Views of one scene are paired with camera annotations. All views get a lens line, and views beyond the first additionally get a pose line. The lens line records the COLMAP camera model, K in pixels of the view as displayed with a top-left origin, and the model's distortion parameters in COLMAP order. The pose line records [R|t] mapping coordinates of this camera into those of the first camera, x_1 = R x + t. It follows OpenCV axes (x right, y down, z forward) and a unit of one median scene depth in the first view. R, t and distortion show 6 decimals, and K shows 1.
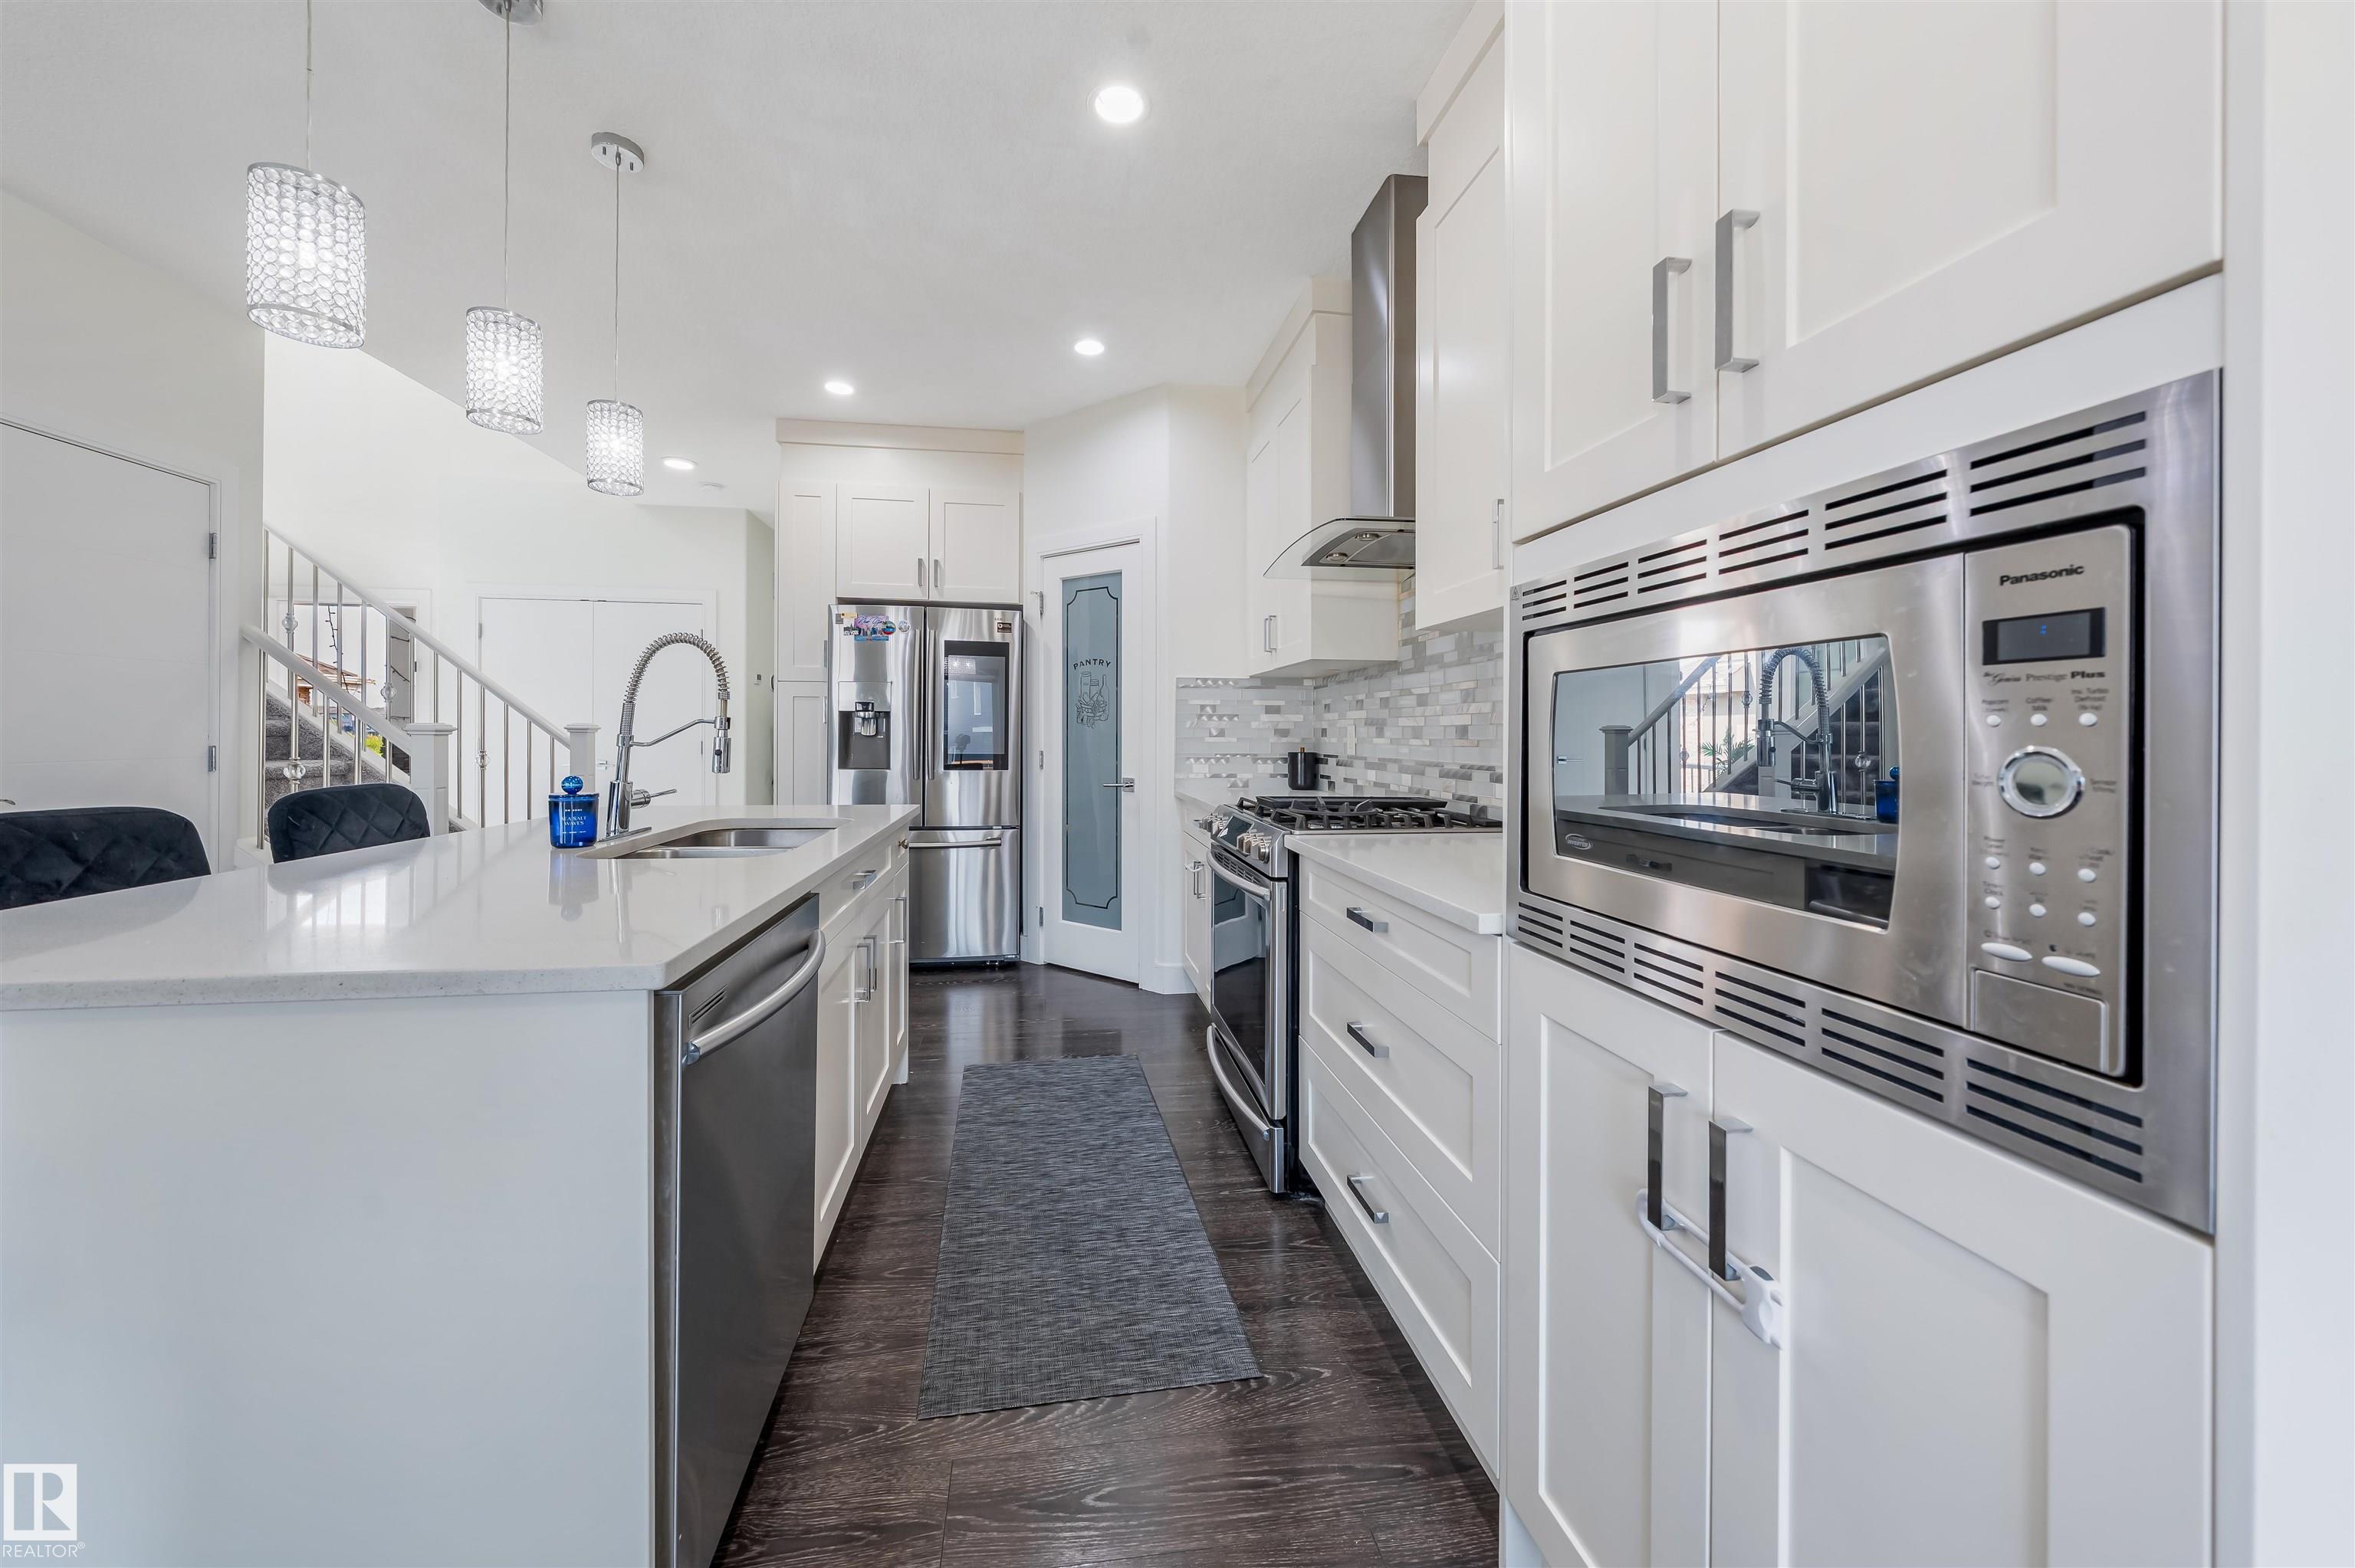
lens RADIAL K [[826.2, 0, 1140.3], [0, 826.2, 739.4], [0, 0, 1]] dist [-0.005347, 0.000822]
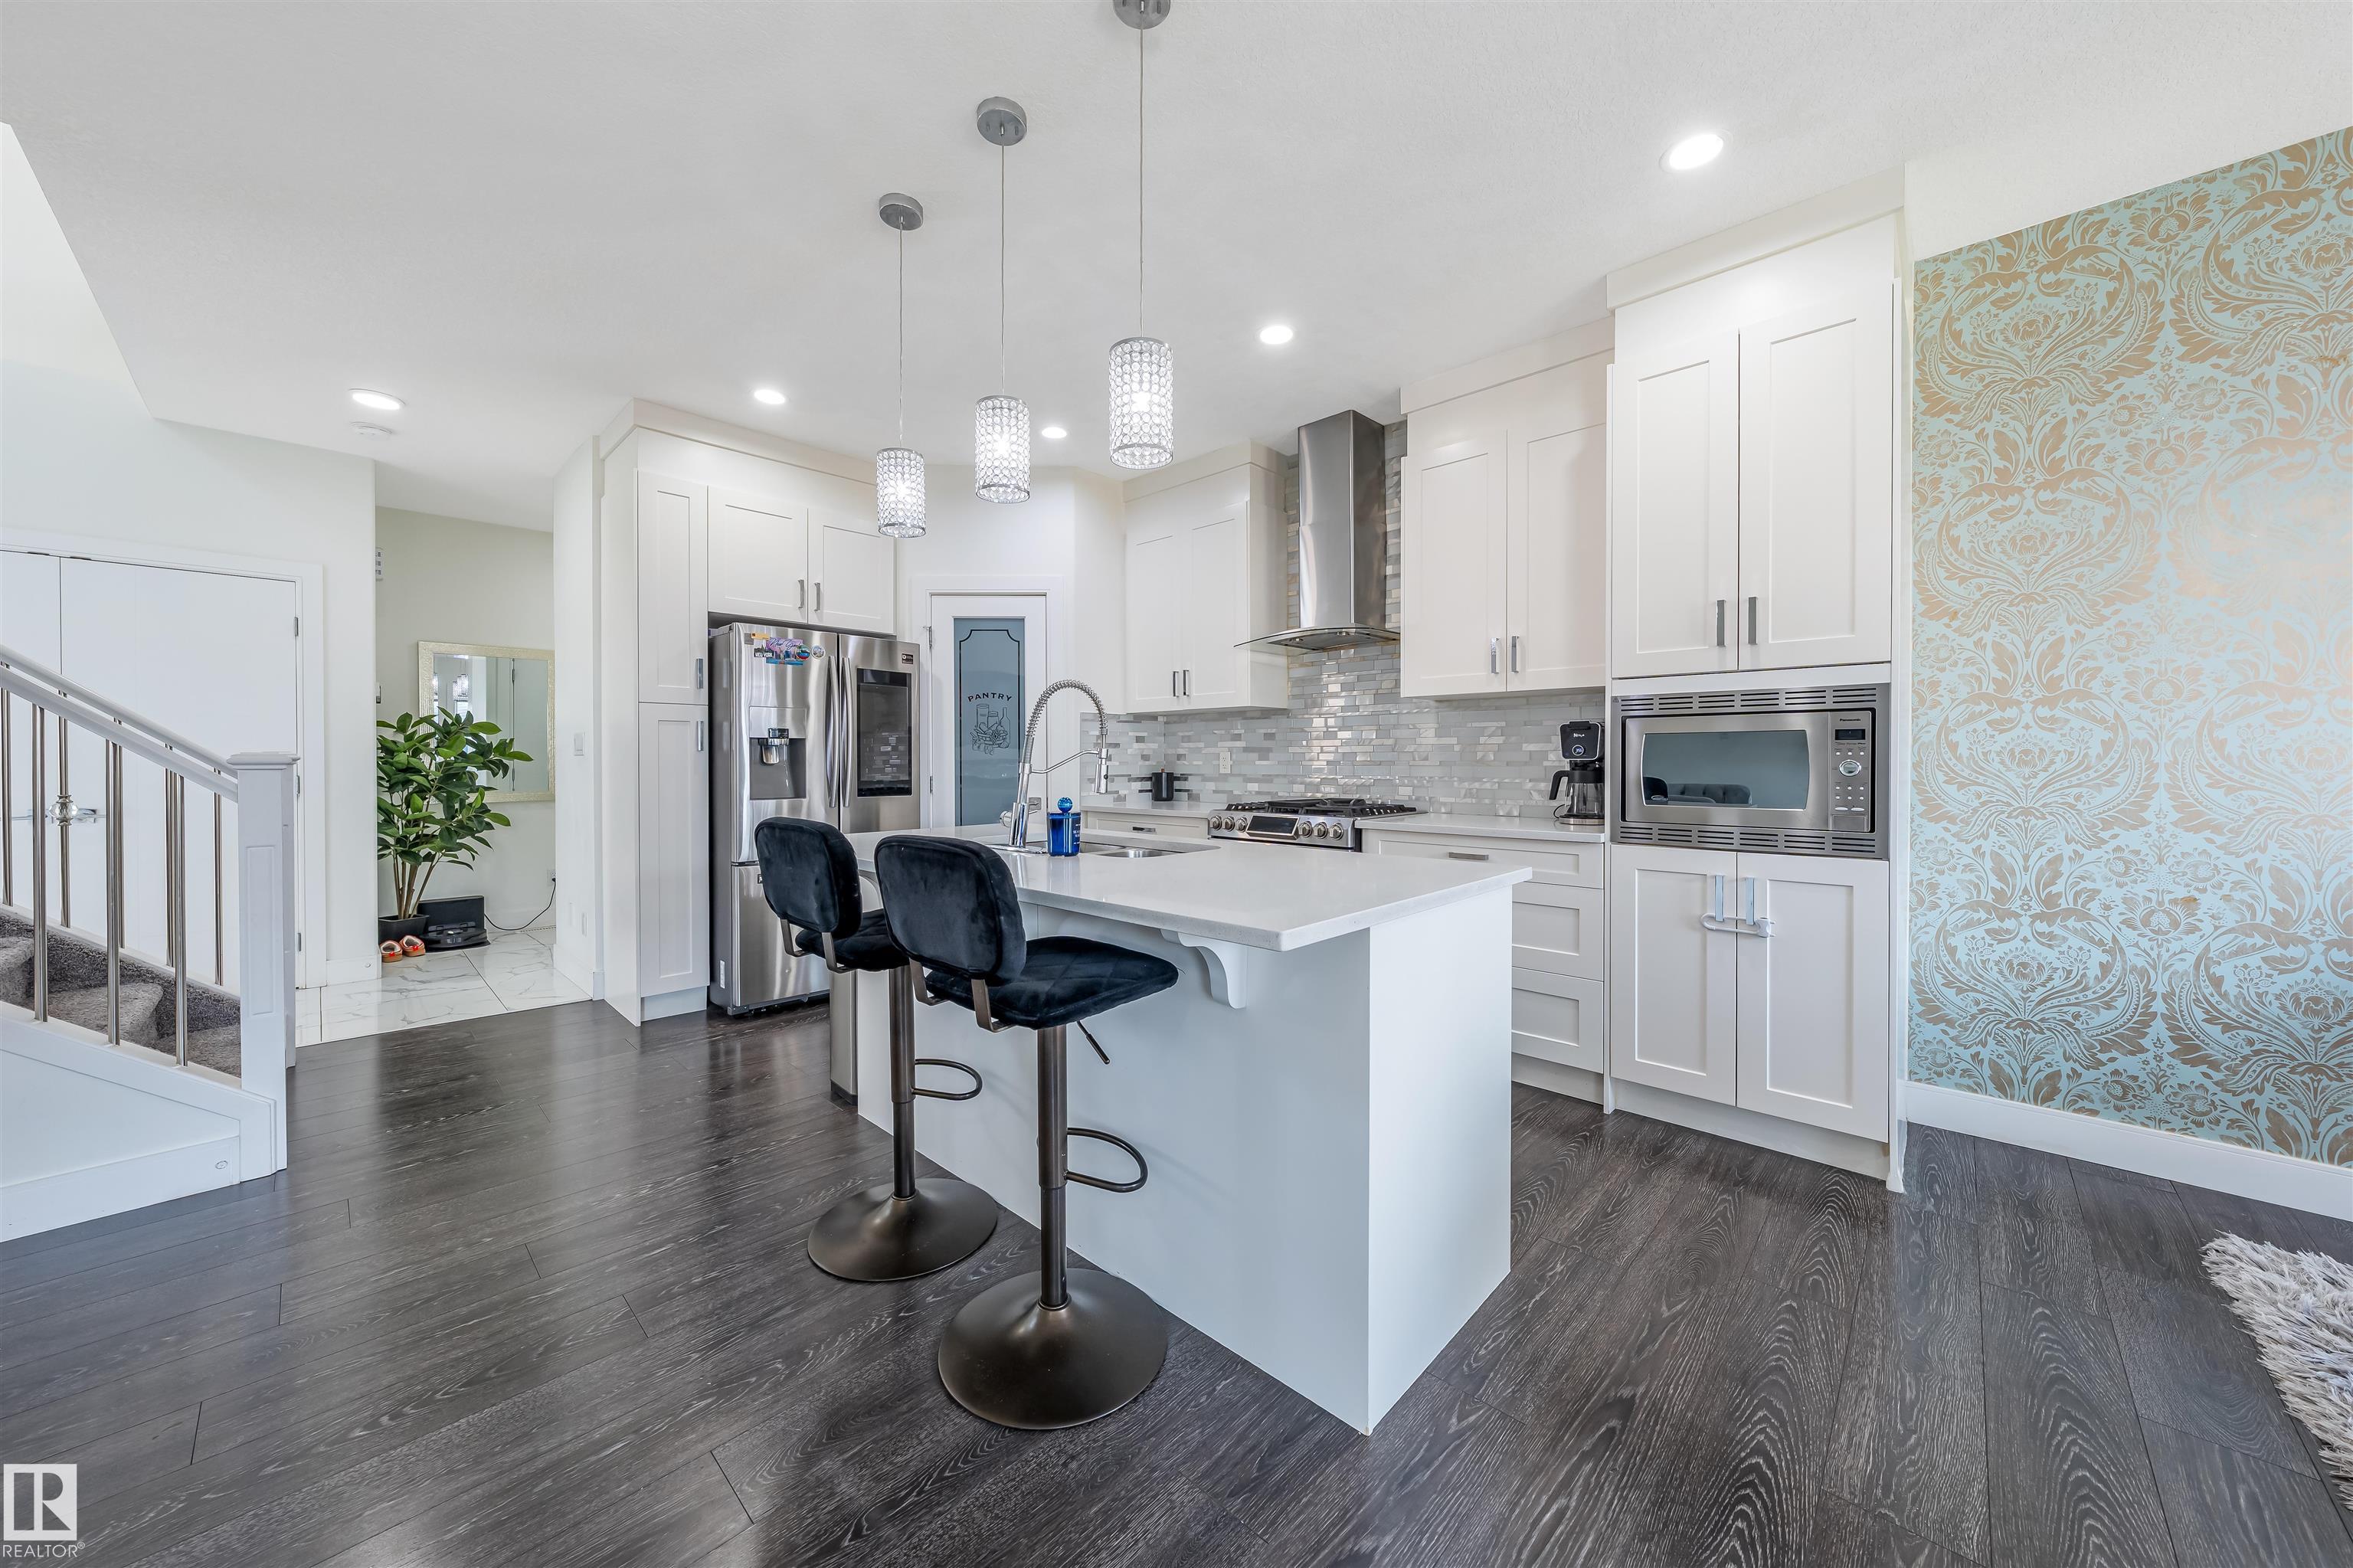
lens RADIAL K [[825.6, 0, 1161.7], [0, 825.6, 763.3], [0, 0, 1]] dist [-0.005347, 0.000822]
pose [[0.779551, -0.012663, 0.626210, -0.614566], [0.012353, 0.999912, 0.004842, -0.005120], [-0.626217, 0.003961, 0.779639, -0.014299]]
